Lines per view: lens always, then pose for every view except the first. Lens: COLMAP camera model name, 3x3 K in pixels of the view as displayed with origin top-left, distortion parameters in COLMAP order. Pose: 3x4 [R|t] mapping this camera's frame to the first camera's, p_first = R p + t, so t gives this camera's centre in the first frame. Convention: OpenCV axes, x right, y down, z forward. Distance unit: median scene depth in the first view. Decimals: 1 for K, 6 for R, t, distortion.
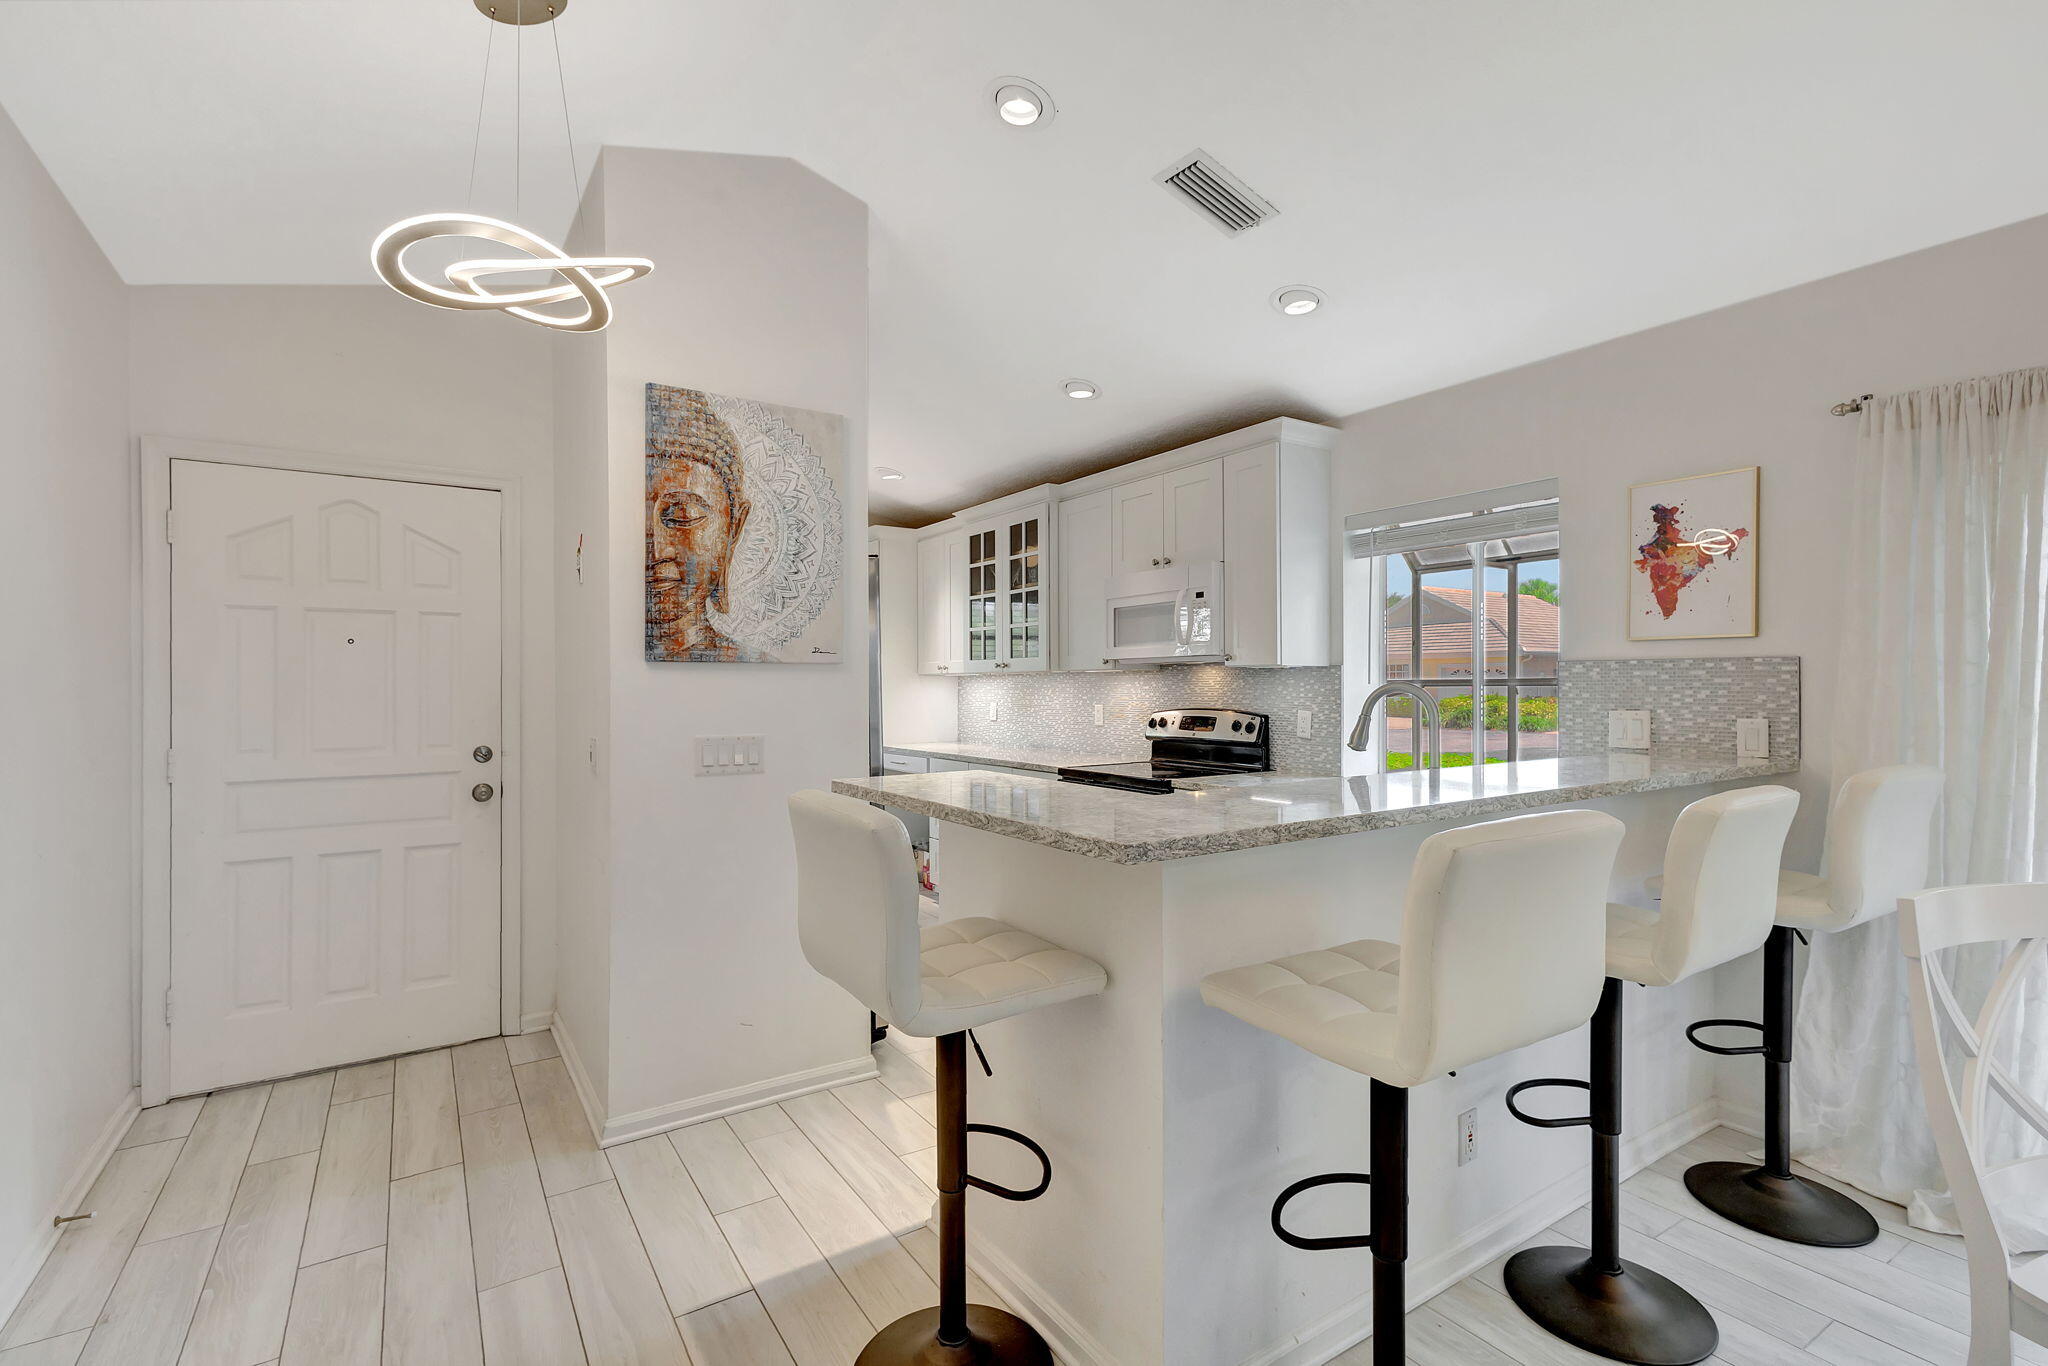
lens RADIAL K [[945.5, 0, 1035.0], [0, 945.5, 694.3], [0, 0, 1]] dist [-0.001124, 0.000180]
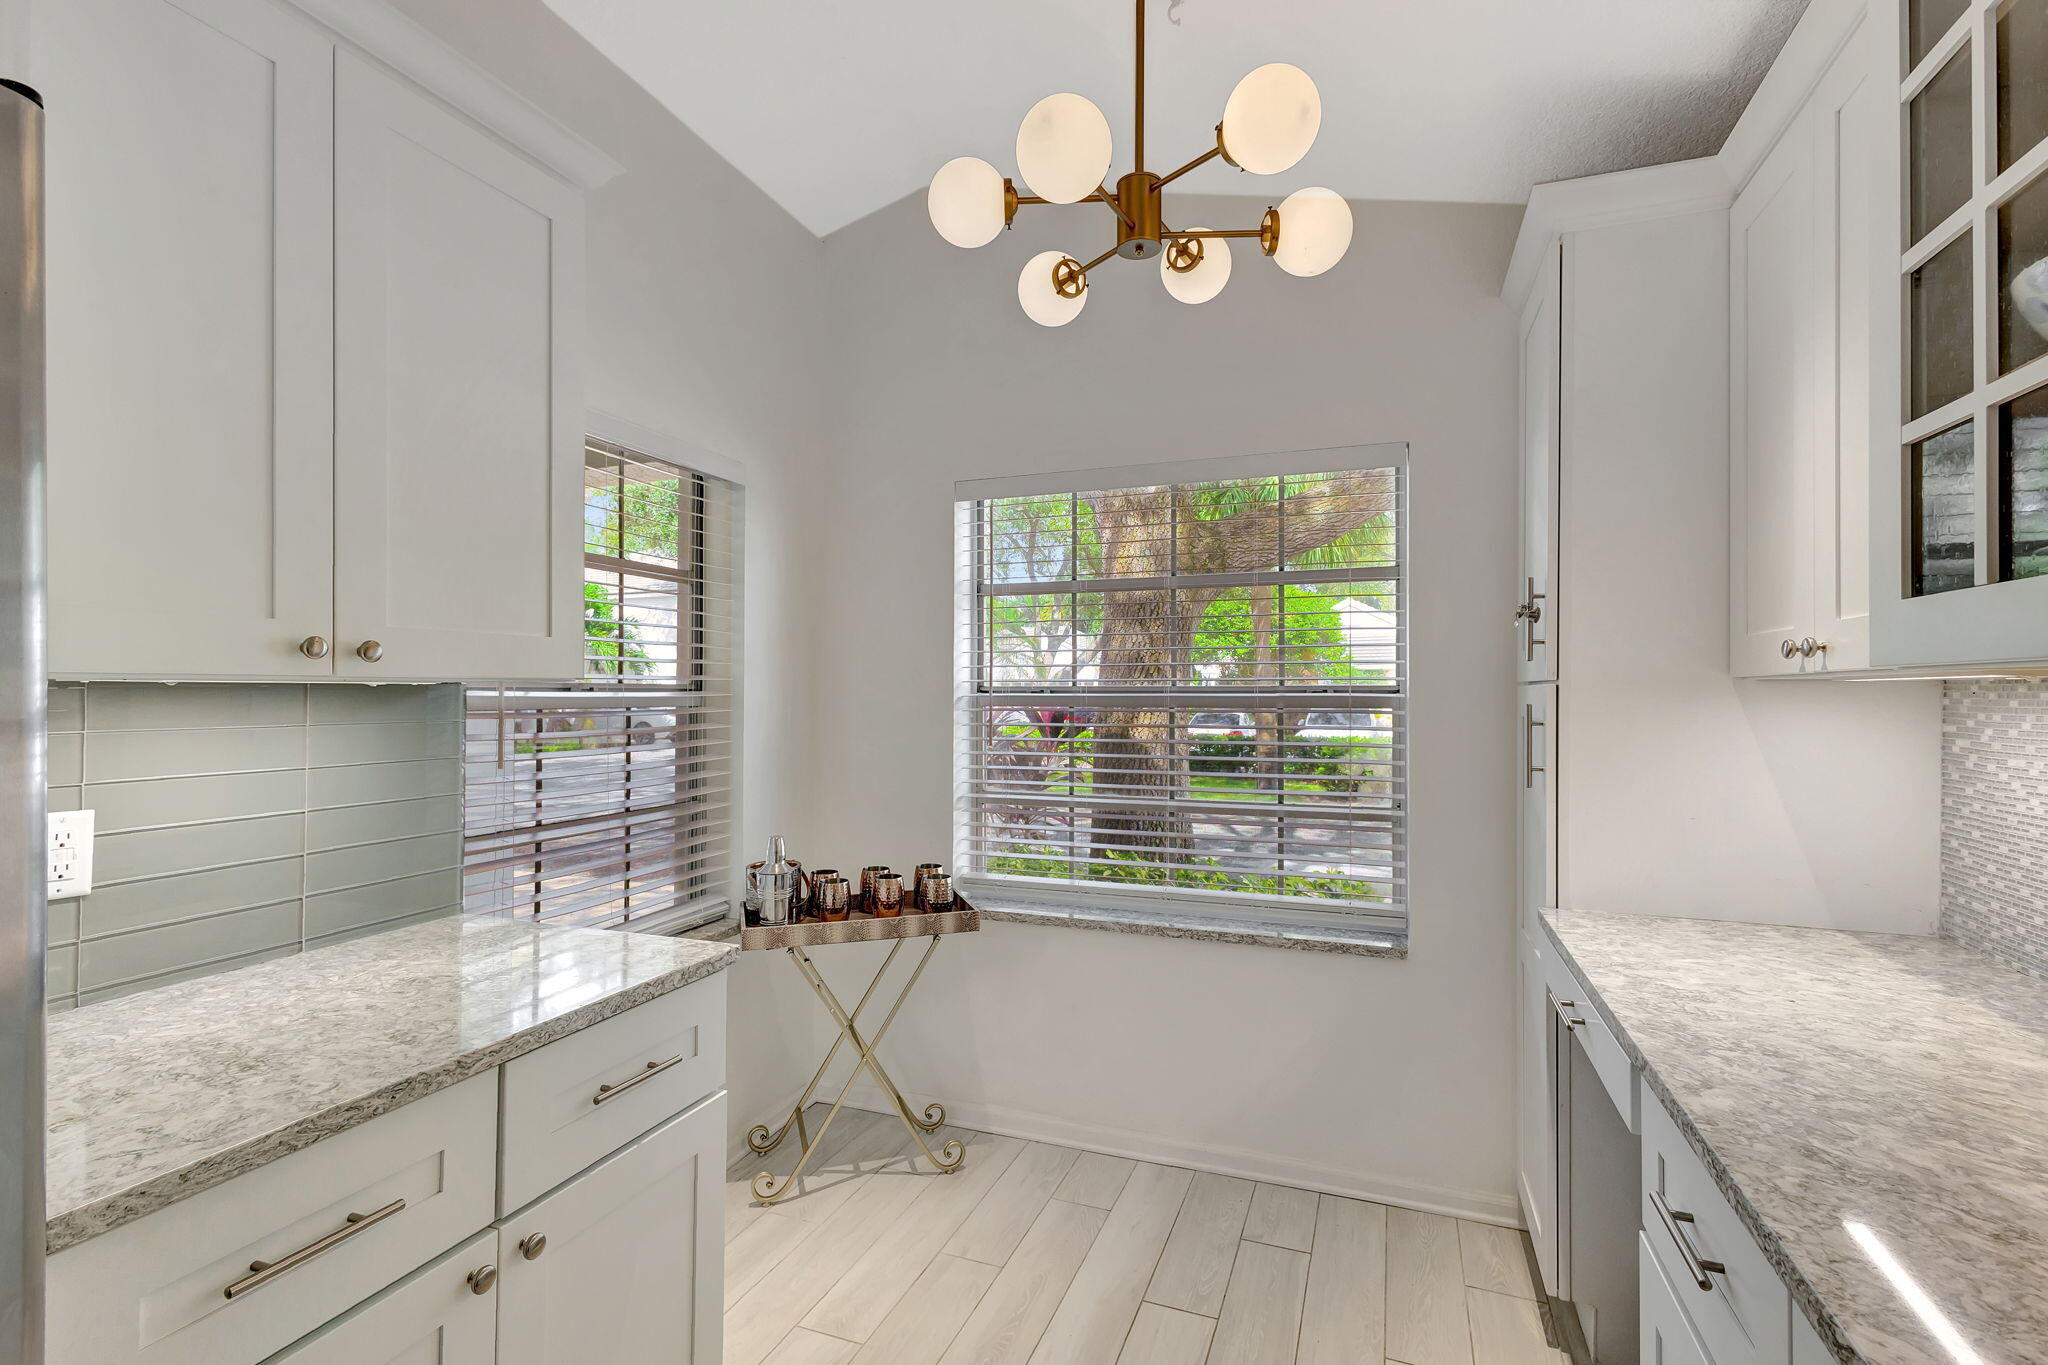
lens RADIAL K [[955.4, 0, 1021.1], [0, 955.4, 684.8], [0, 0, 1]] dist [0.003473, 0.000095]
pose [[0.582127, -0.001763, -0.813096, -0.034954], [-0.010187, 0.999903, -0.009461, -0.030918], [0.813034, 0.013790, 0.582052, 1.459828]]
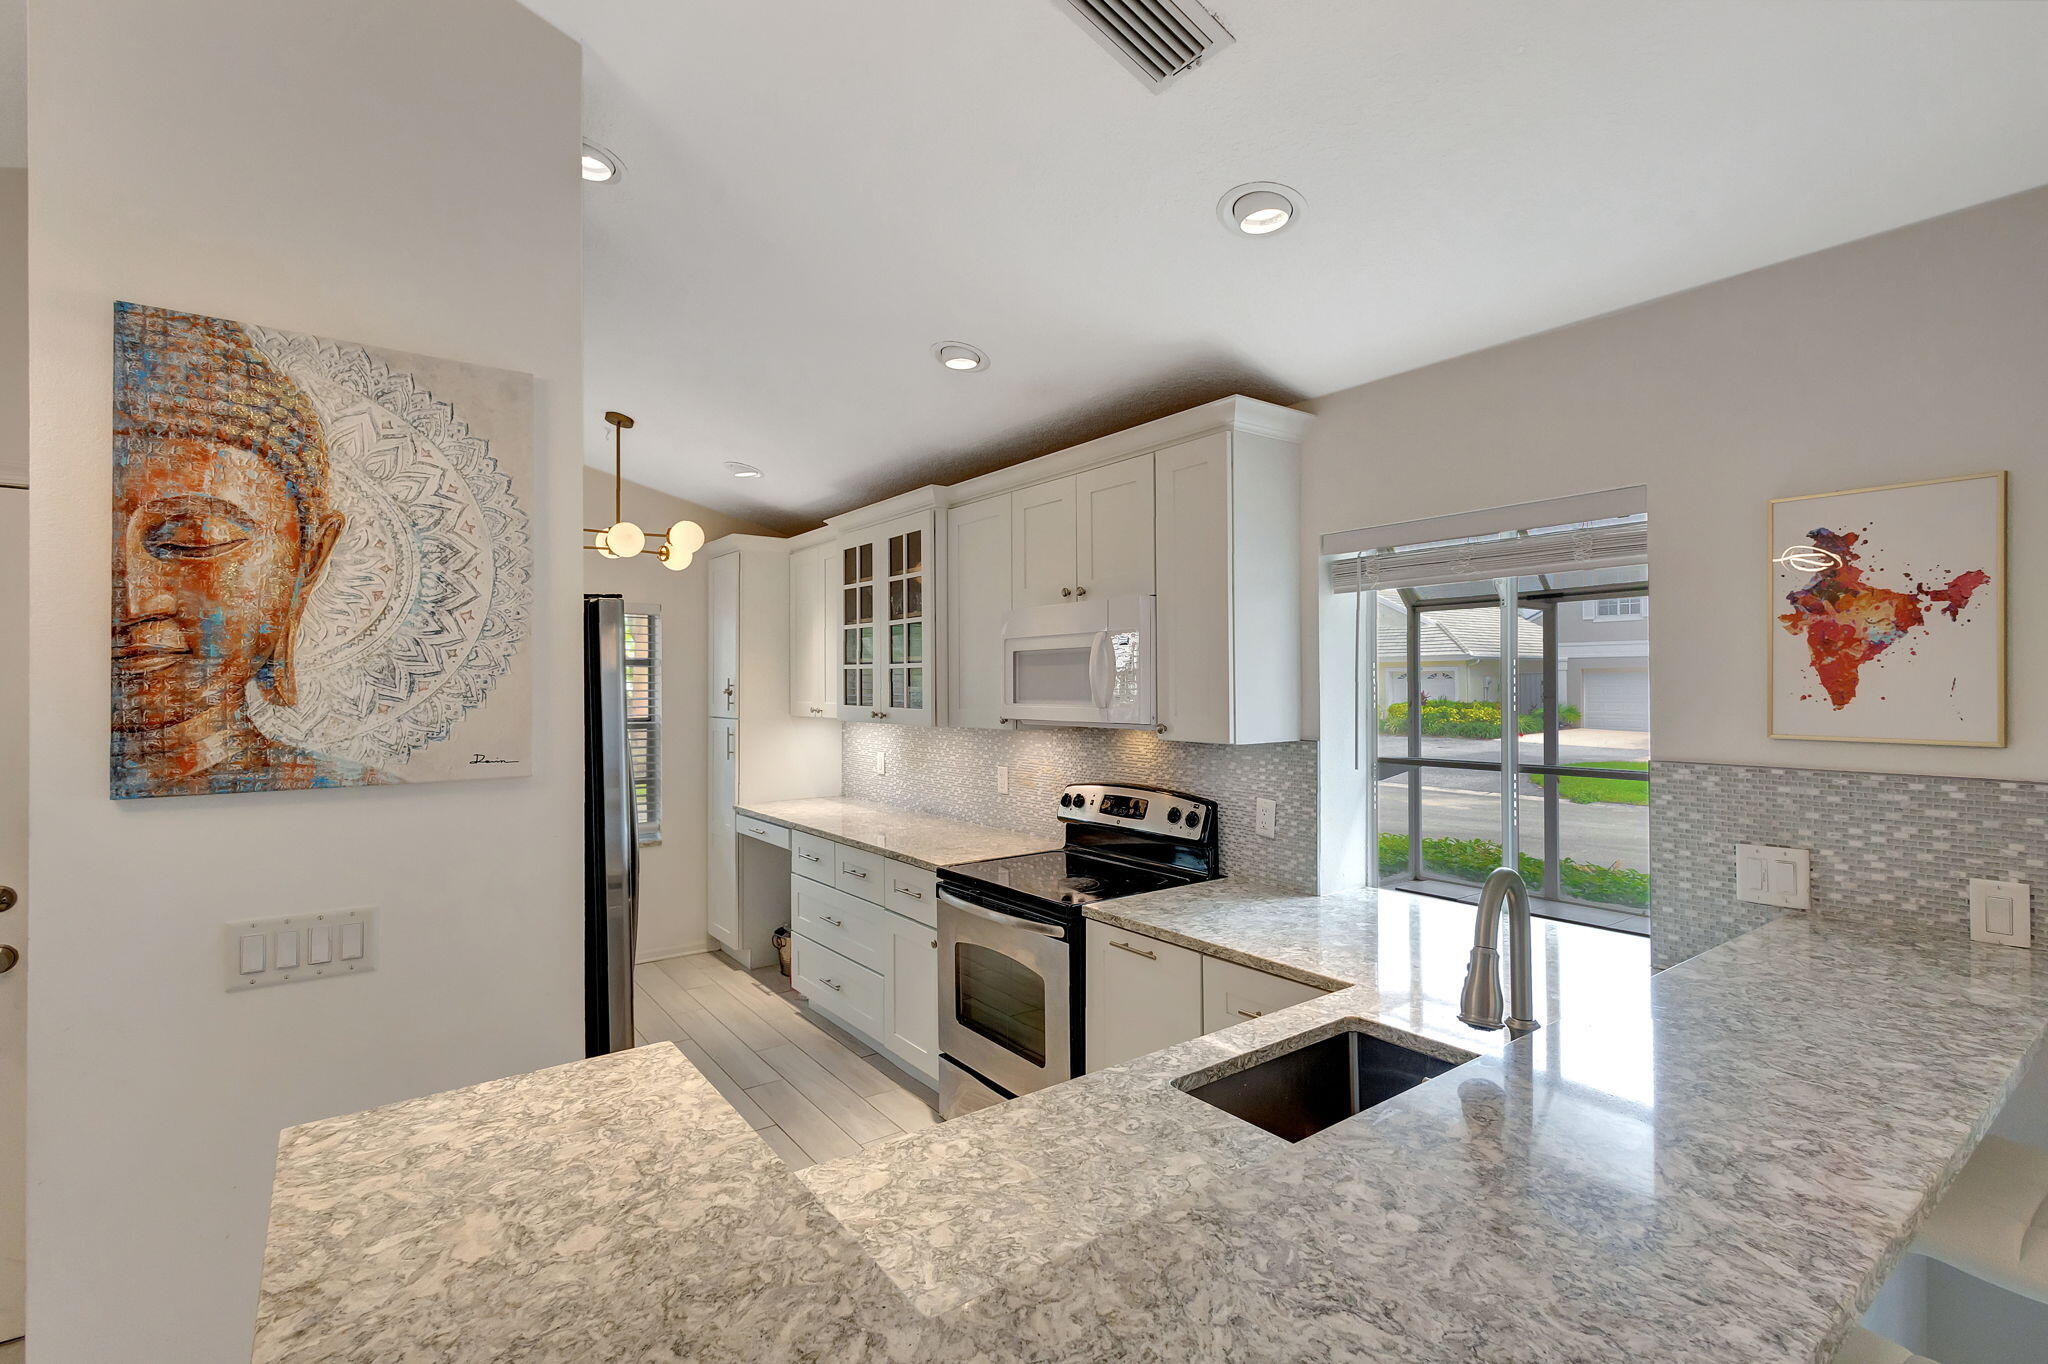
lens RADIAL K [[955.4, 0, 1021.1], [0, 955.4, 684.3], [0, 0, 1]] dist [0.003473, 0.000095]
pose [[0.999213, 0.001403, 0.039649, 0.091897], [-0.000953, 0.999935, -0.011385, -0.087021], [-0.039663, 0.011339, 0.999149, 0.371261]]
